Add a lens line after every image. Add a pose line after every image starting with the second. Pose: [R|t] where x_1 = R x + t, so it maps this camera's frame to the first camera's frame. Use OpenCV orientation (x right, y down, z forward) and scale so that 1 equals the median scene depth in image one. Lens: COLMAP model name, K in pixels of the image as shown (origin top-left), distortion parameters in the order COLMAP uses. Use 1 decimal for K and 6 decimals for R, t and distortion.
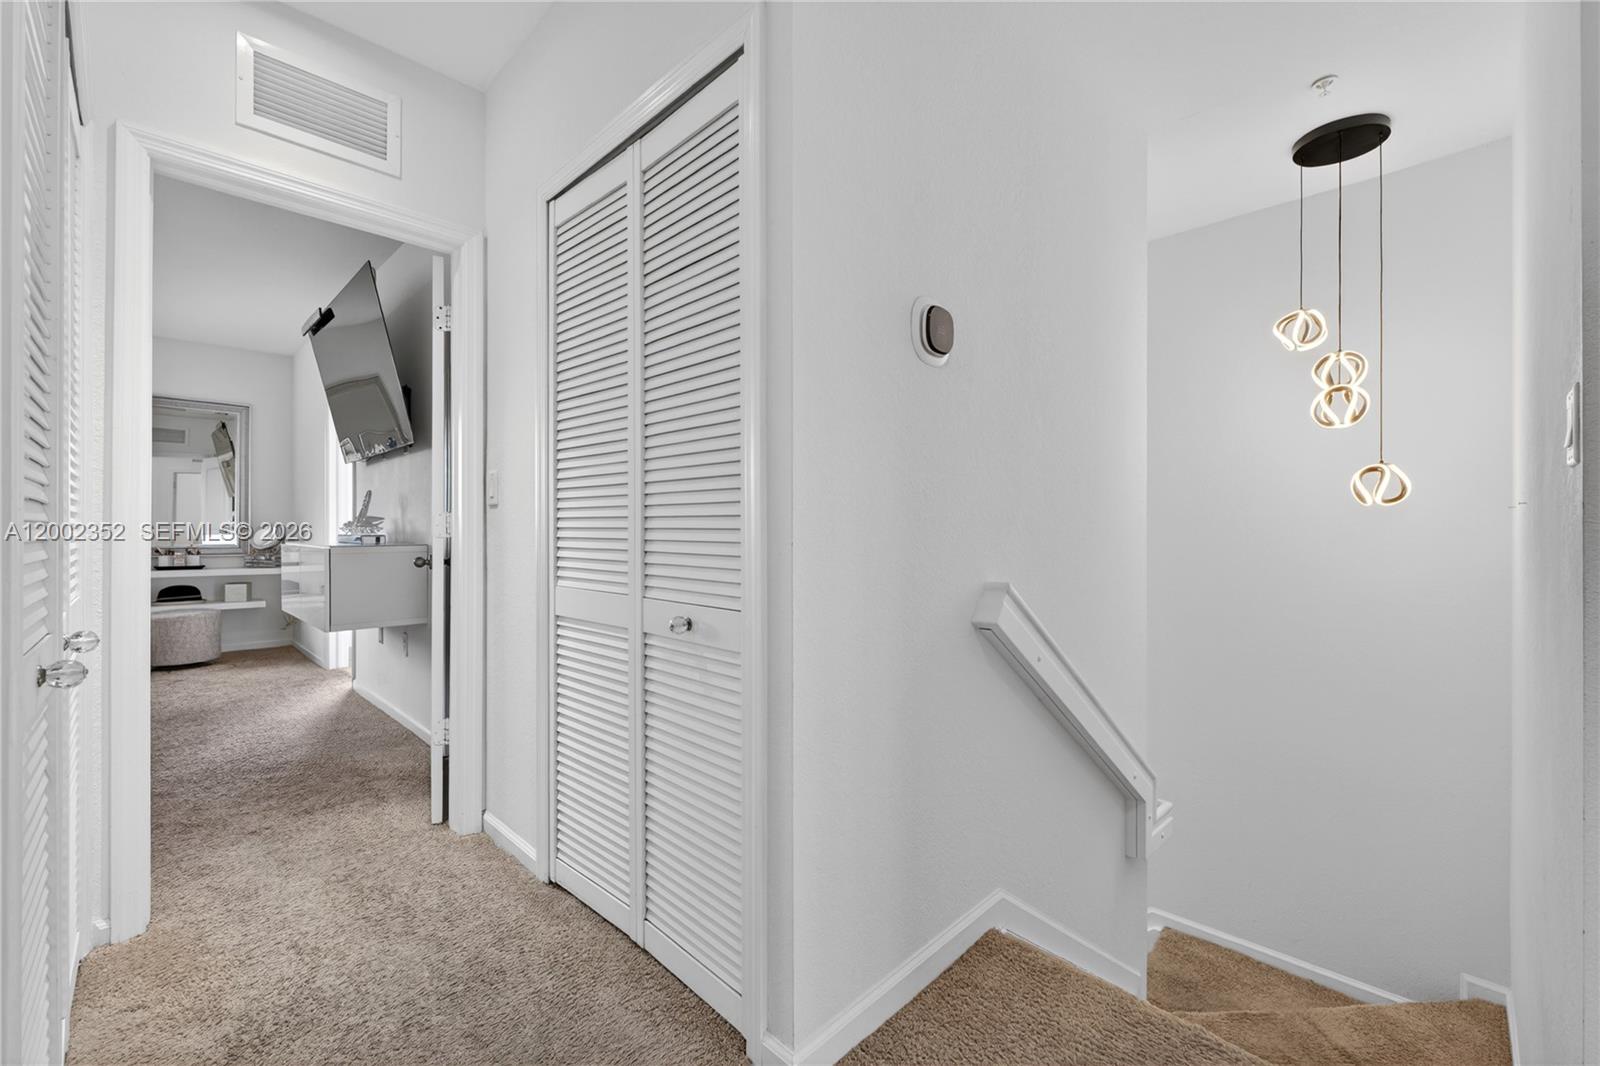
lens RADIAL K [[676.5, 0, 812.4], [0, 676.5, 529.6], [0, 0, 1]] dist [-0.000347, -0.000864]
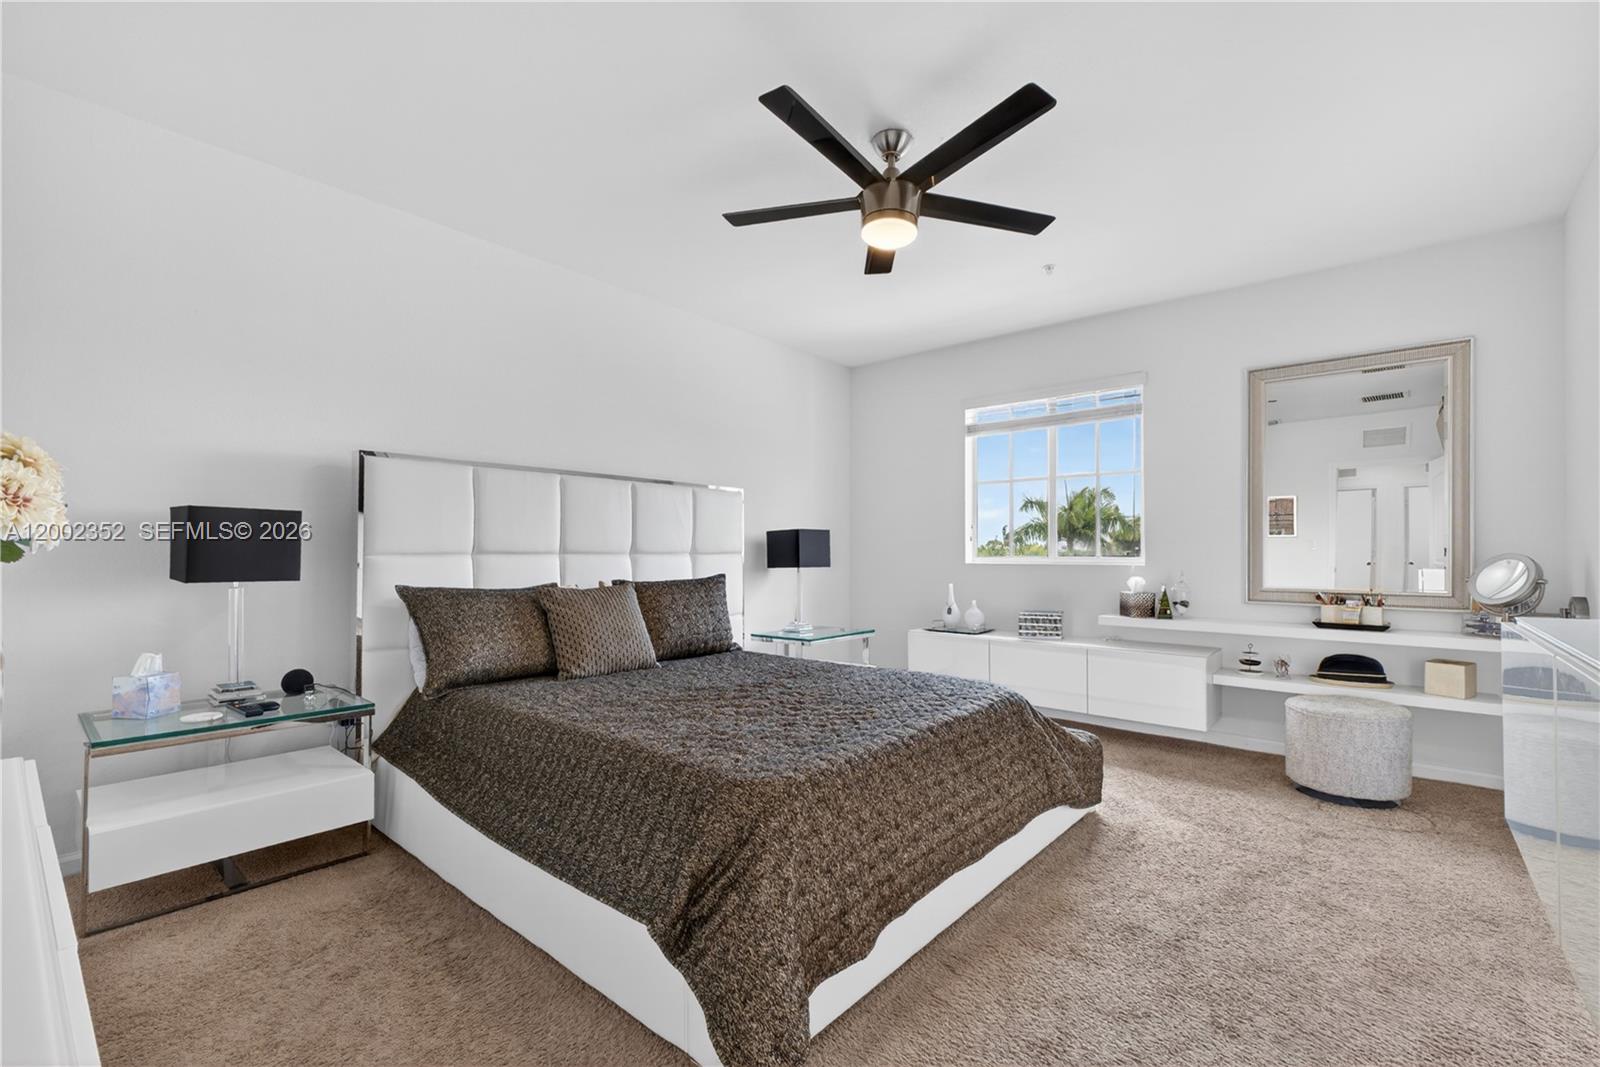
lens RADIAL K [[676.5, 0, 803.2], [0, 676.5, 547.7], [0, 0, 1]] dist [-0.000347, -0.000864]
pose [[0.054404, -0.009054, -0.998478, -0.337502], [0.000407, 0.999959, -0.009045, -0.010387], [0.998519, 0.000086, 0.054405, 0.458476]]
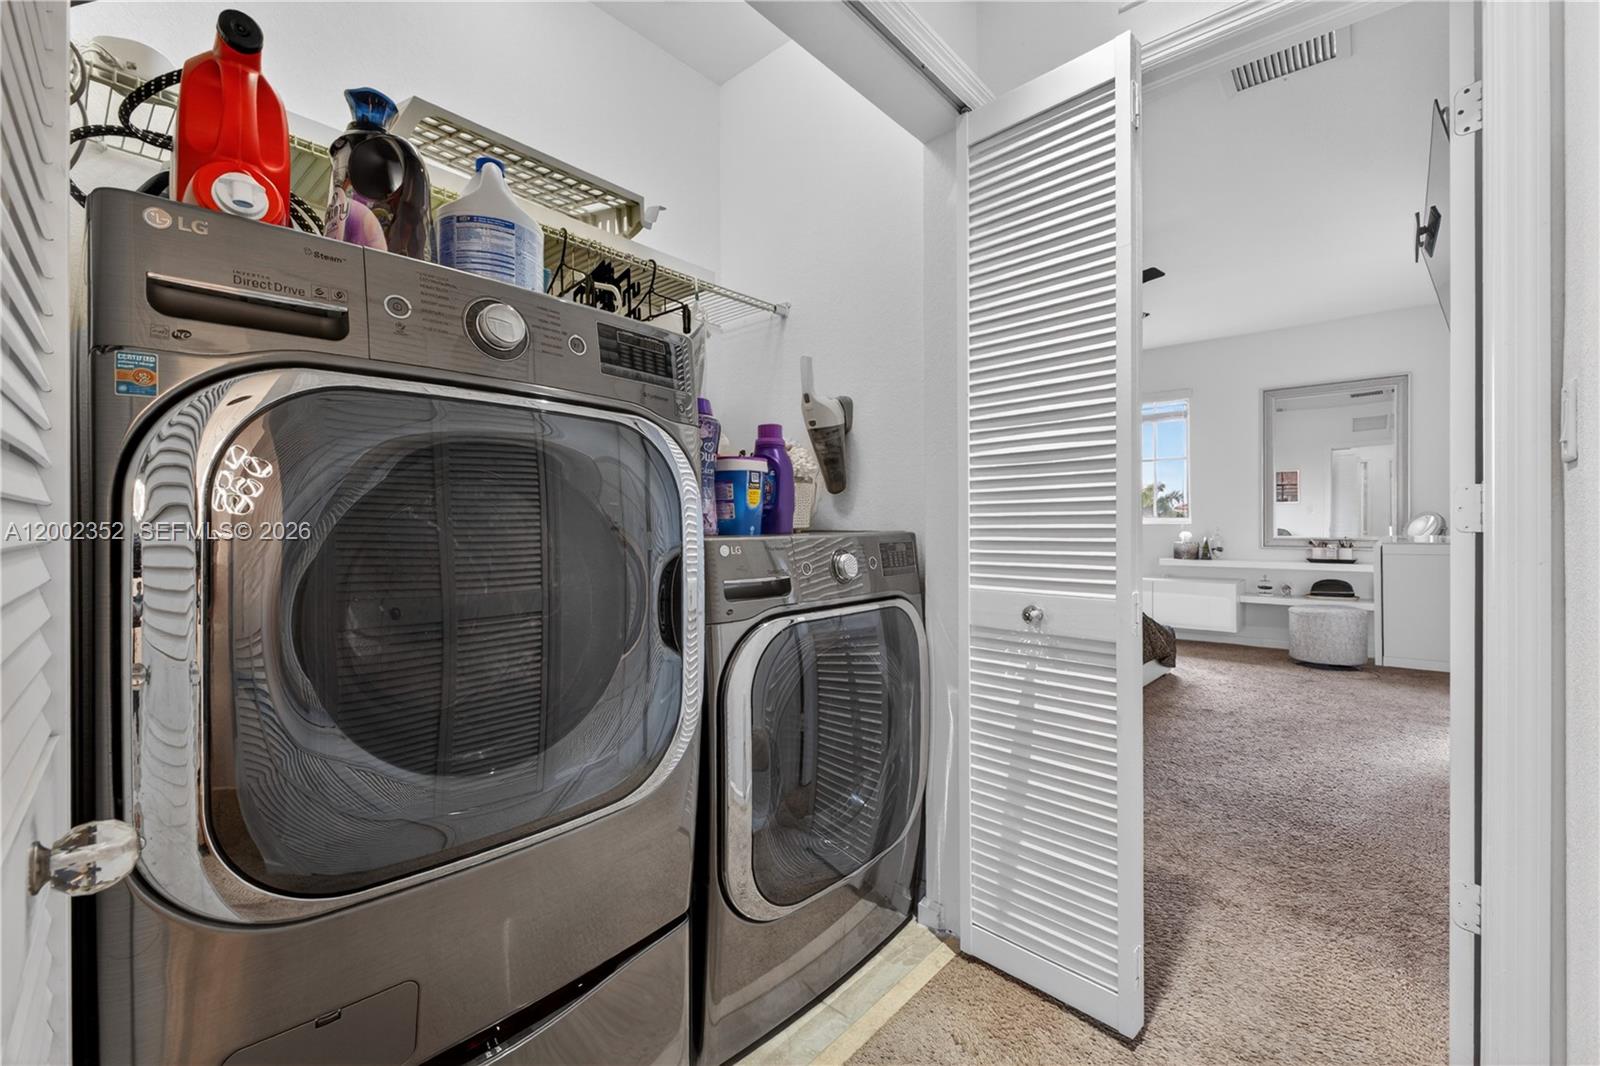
lens RADIAL K [[676.5, 0, 809.2], [0, 676.5, 527.6], [0, 0, 1]] dist [-0.000347, -0.000864]
pose [[0.054407, -0.000115, -0.998519, -0.026402], [0.011132, 0.999938, 0.000491, 0.001053], [0.998457, -0.011142, 0.054405, 0.214226]]
